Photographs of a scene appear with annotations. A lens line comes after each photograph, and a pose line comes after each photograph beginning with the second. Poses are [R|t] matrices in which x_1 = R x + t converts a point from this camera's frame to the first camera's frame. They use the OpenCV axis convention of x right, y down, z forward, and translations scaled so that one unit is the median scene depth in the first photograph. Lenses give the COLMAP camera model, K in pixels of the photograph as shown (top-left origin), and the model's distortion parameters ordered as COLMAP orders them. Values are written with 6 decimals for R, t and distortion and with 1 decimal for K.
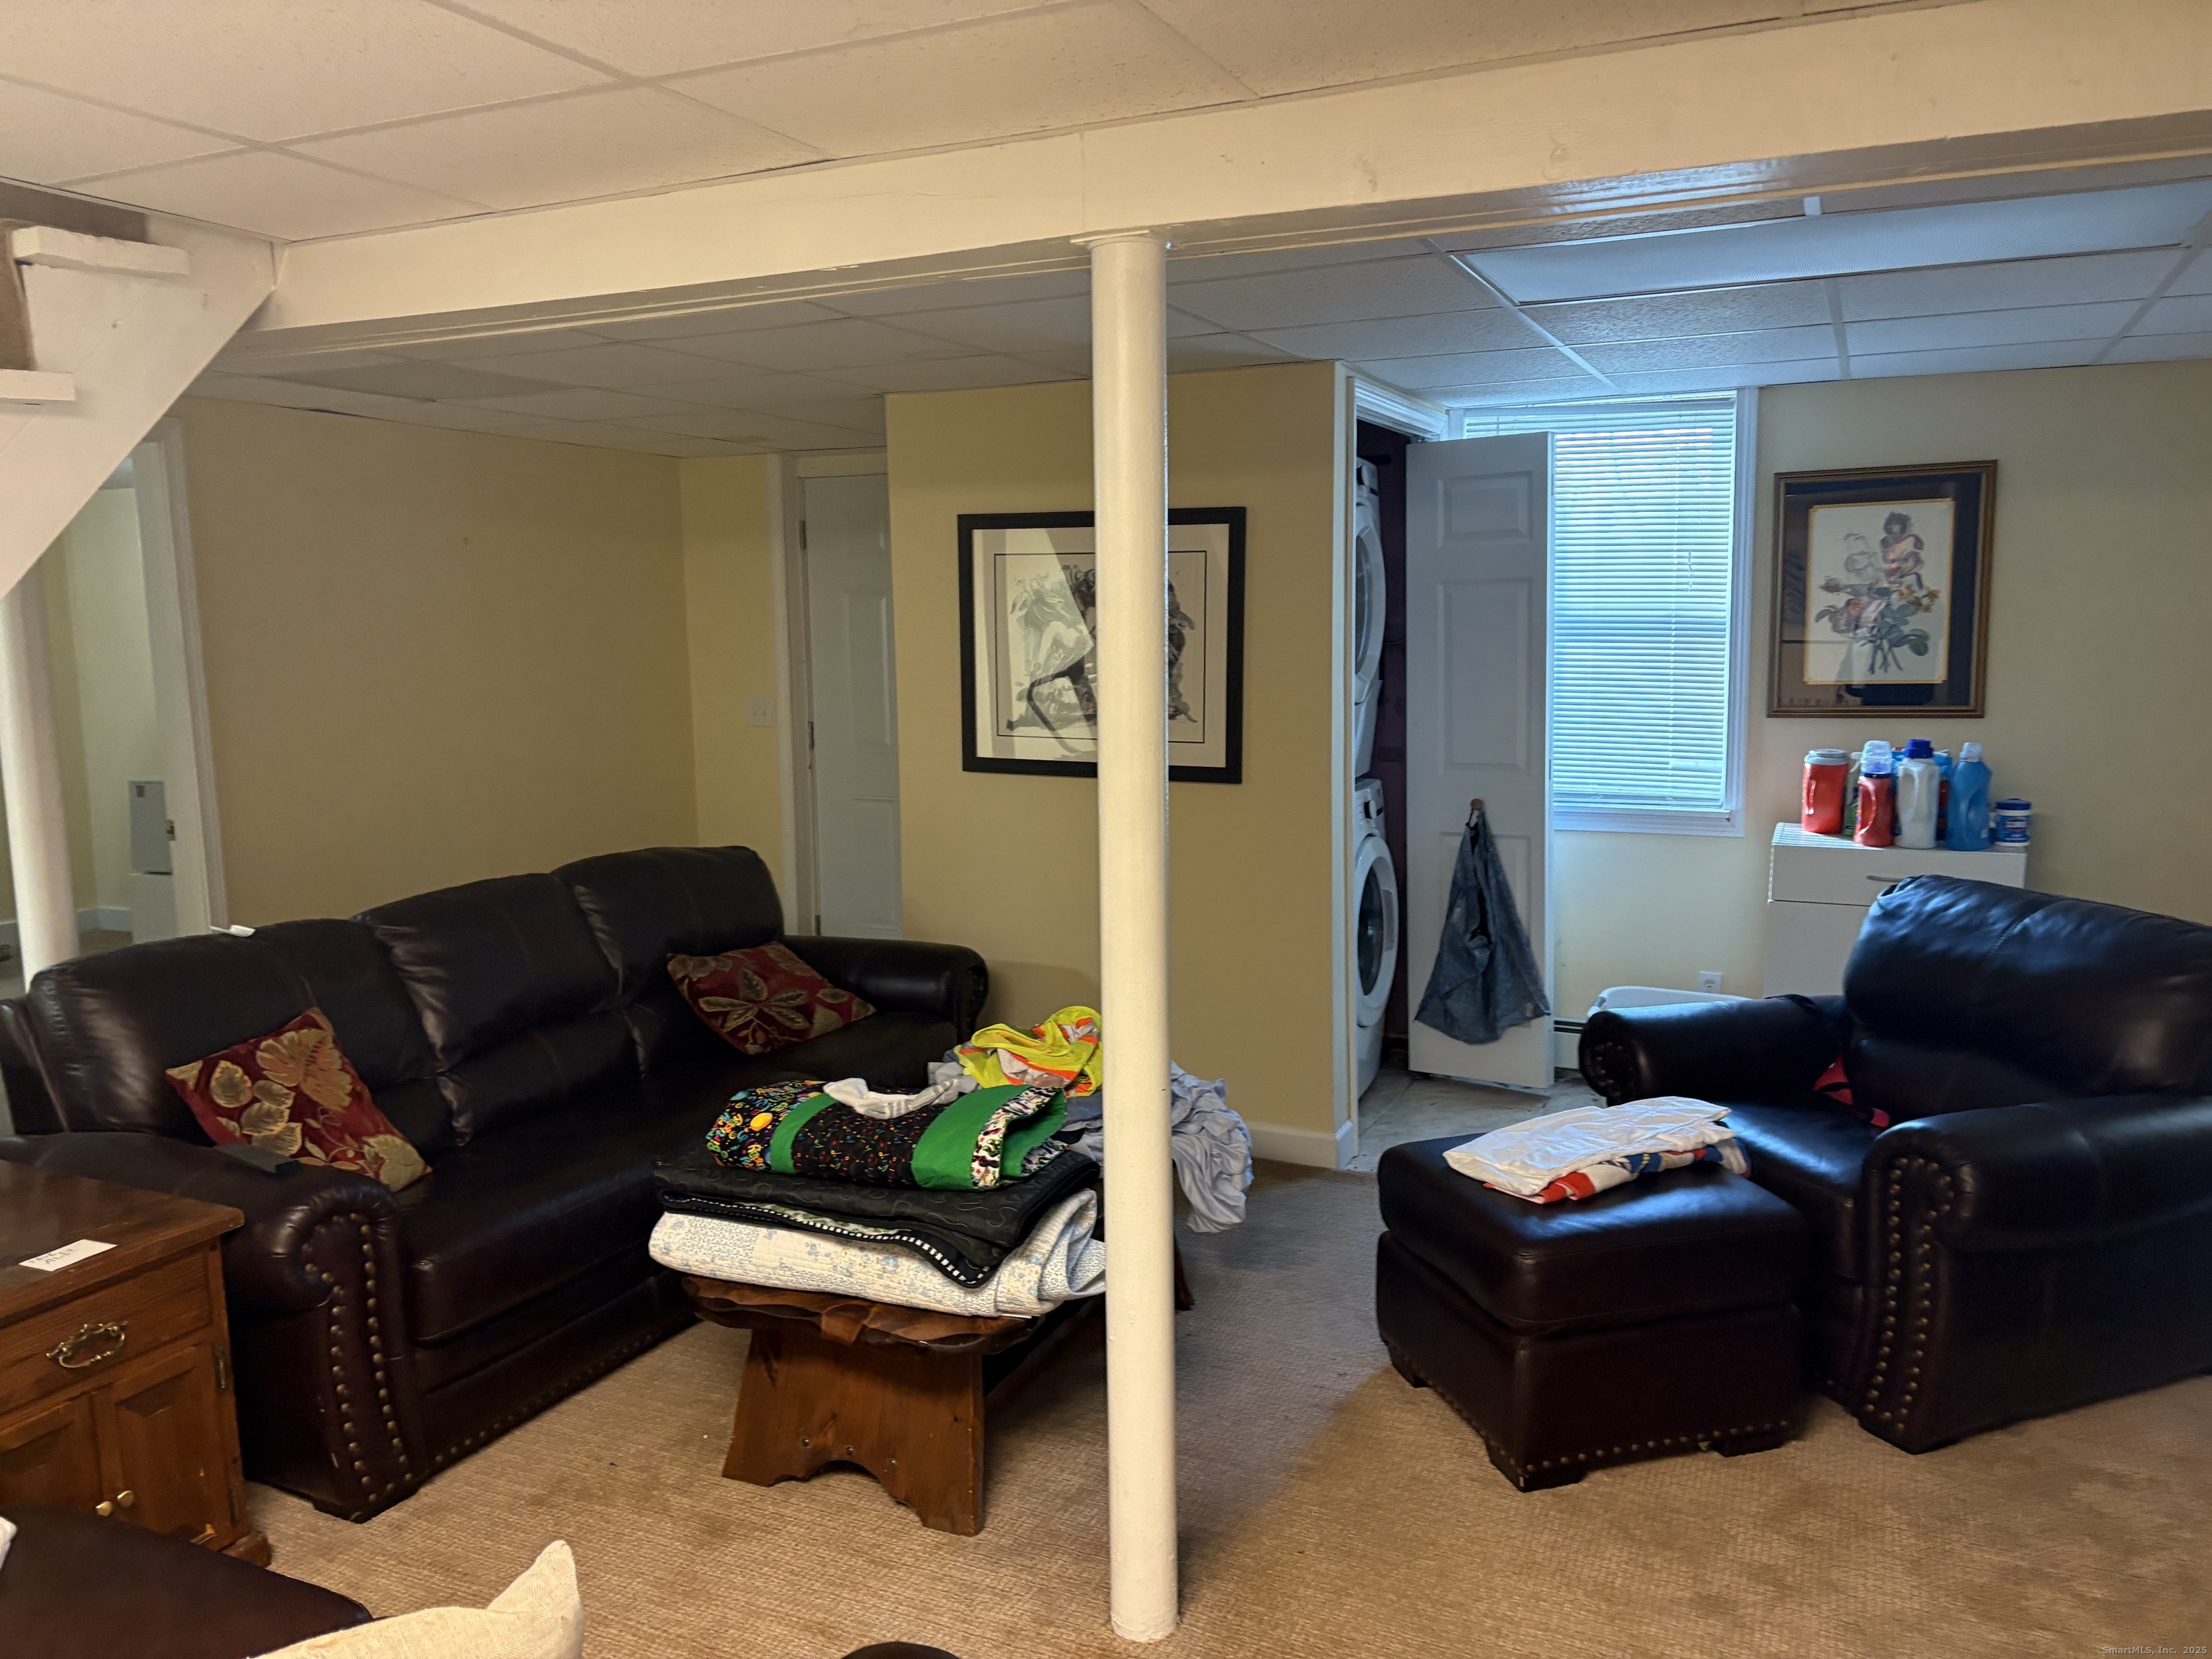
lens RADIAL K [[1675.4, 0, 1113.0], [0, 1675.4, 830.7], [0, 0, 1]] dist [0.073671, -0.093738]
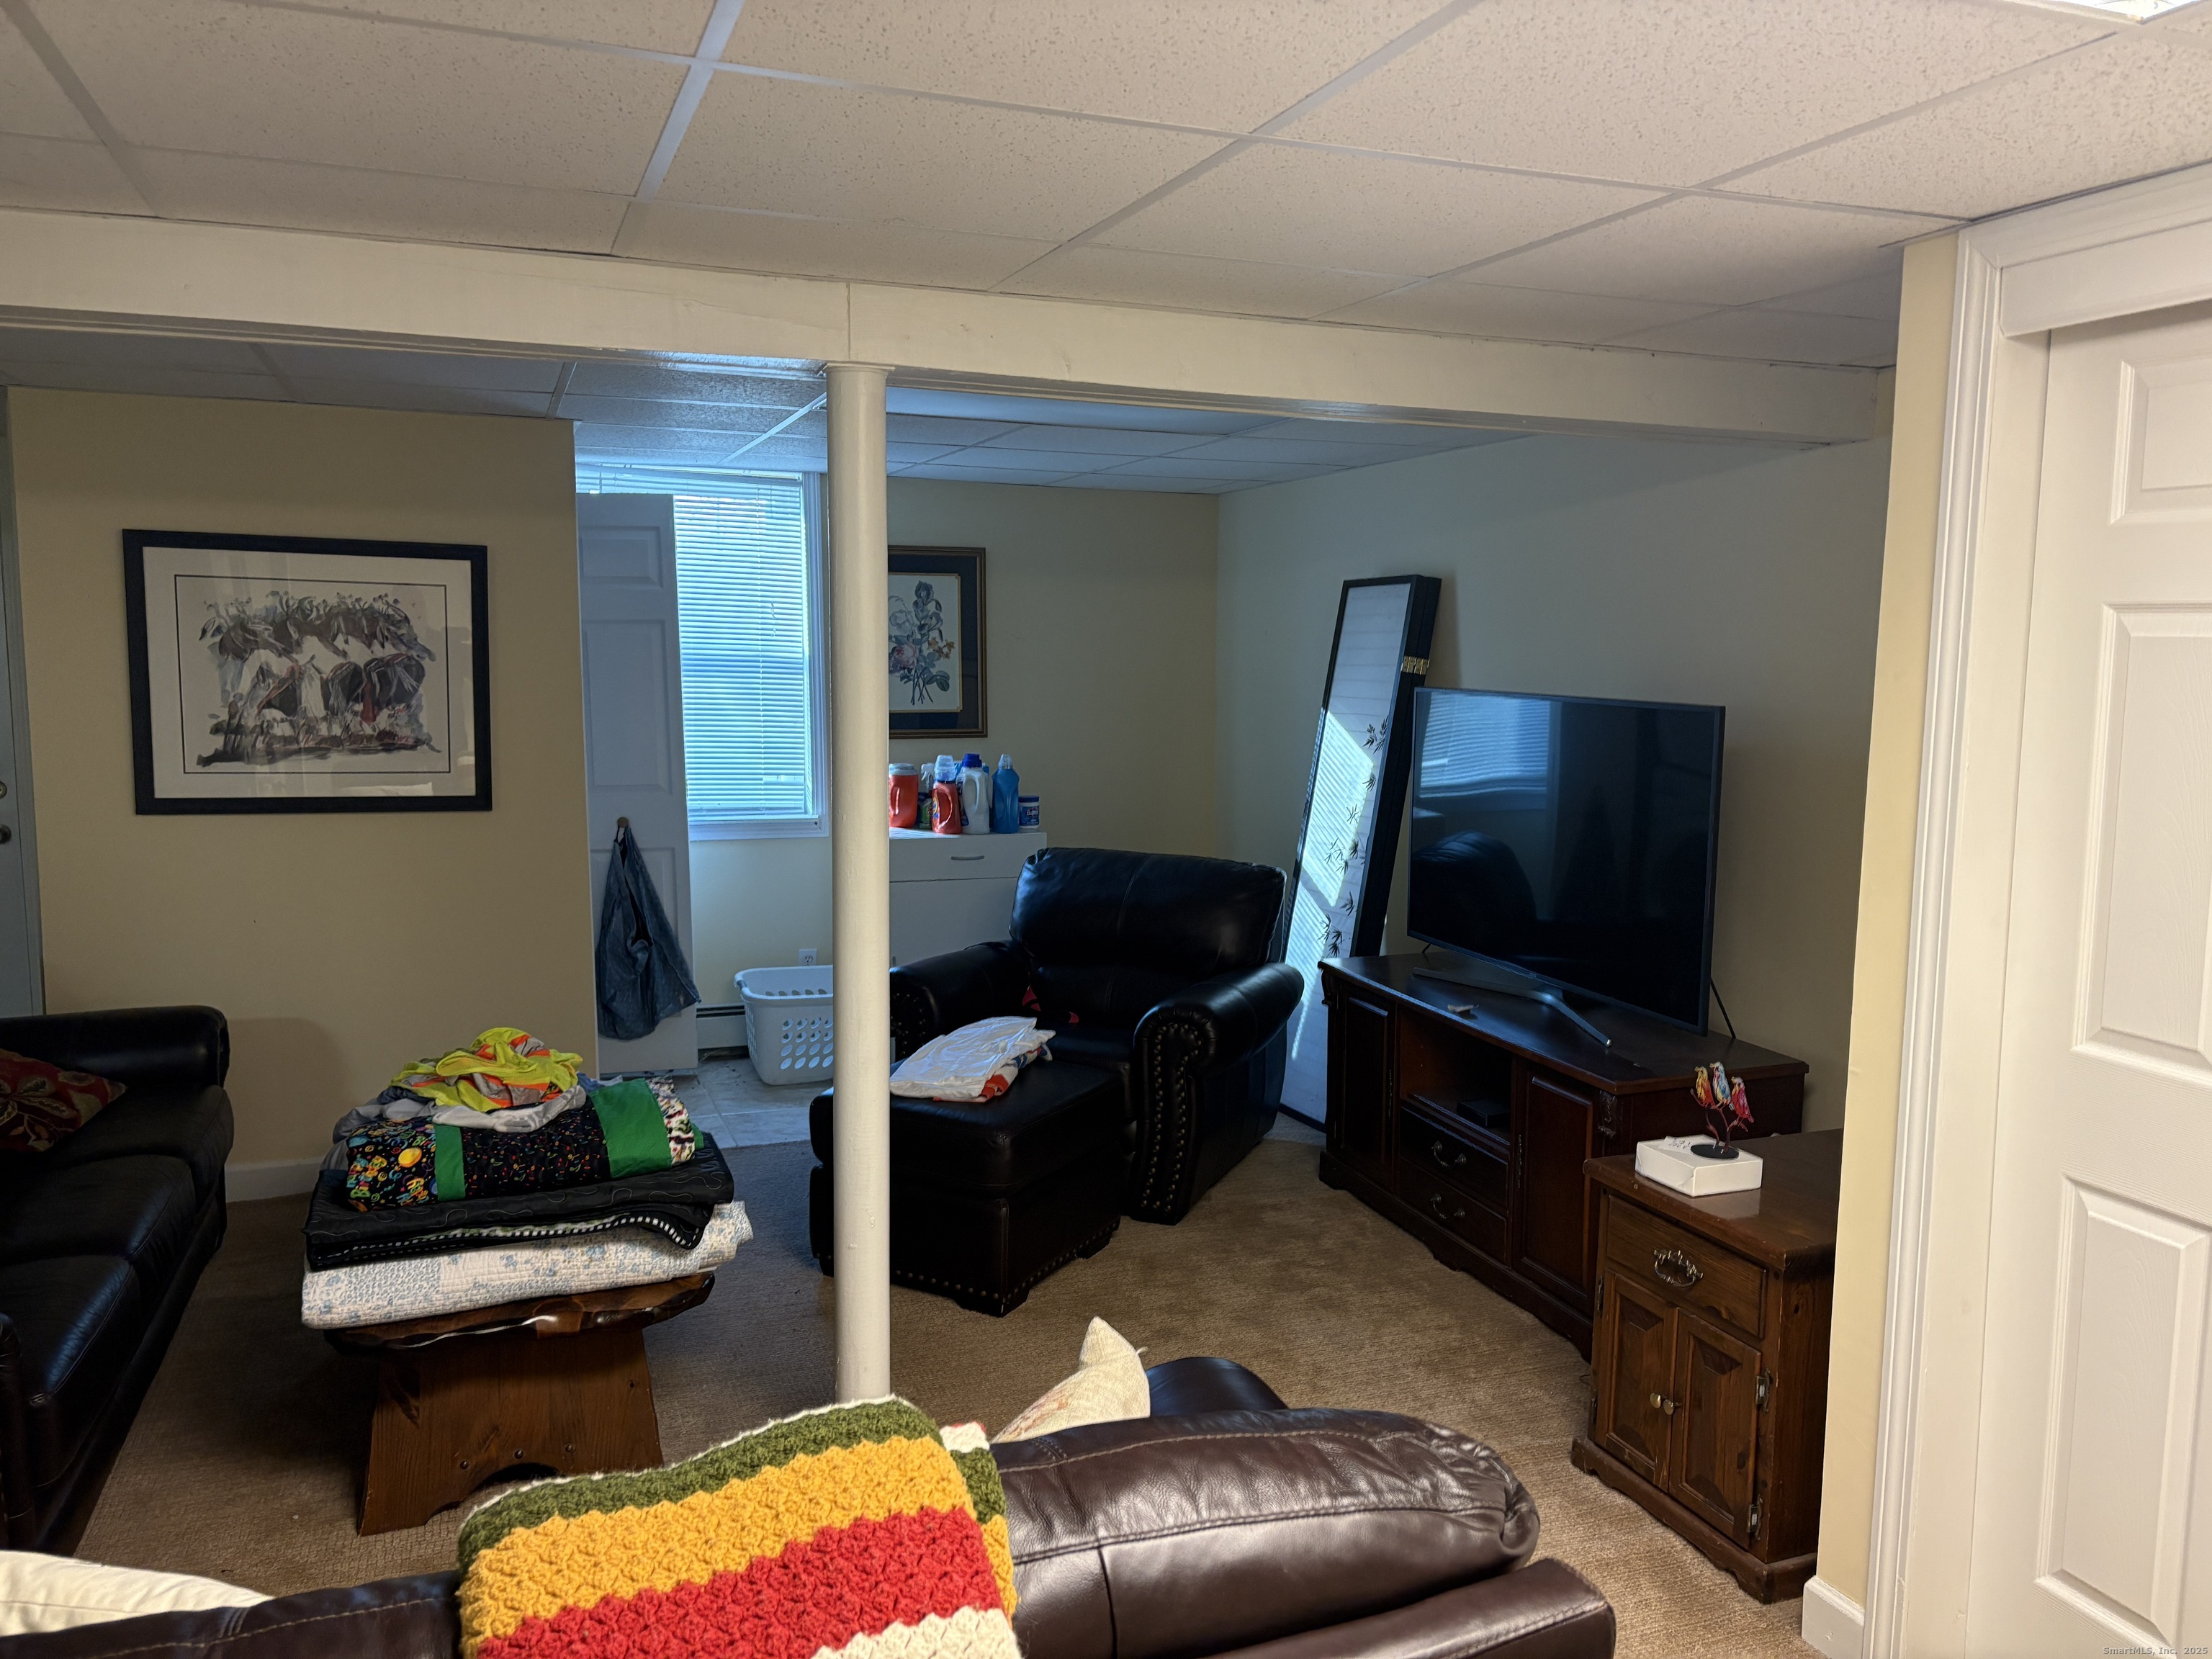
lens RADIAL K [[1675.4, 0, 1108.5], [0, 1675.4, 837.1], [0, 0, 1]] dist [0.073671, -0.093738]
pose [[0.690174, -0.061547, 0.721022, -0.420284], [0.071108, 0.997323, 0.017067, -0.002419], [-0.720142, 0.039491, 0.692702, 0.001231]]
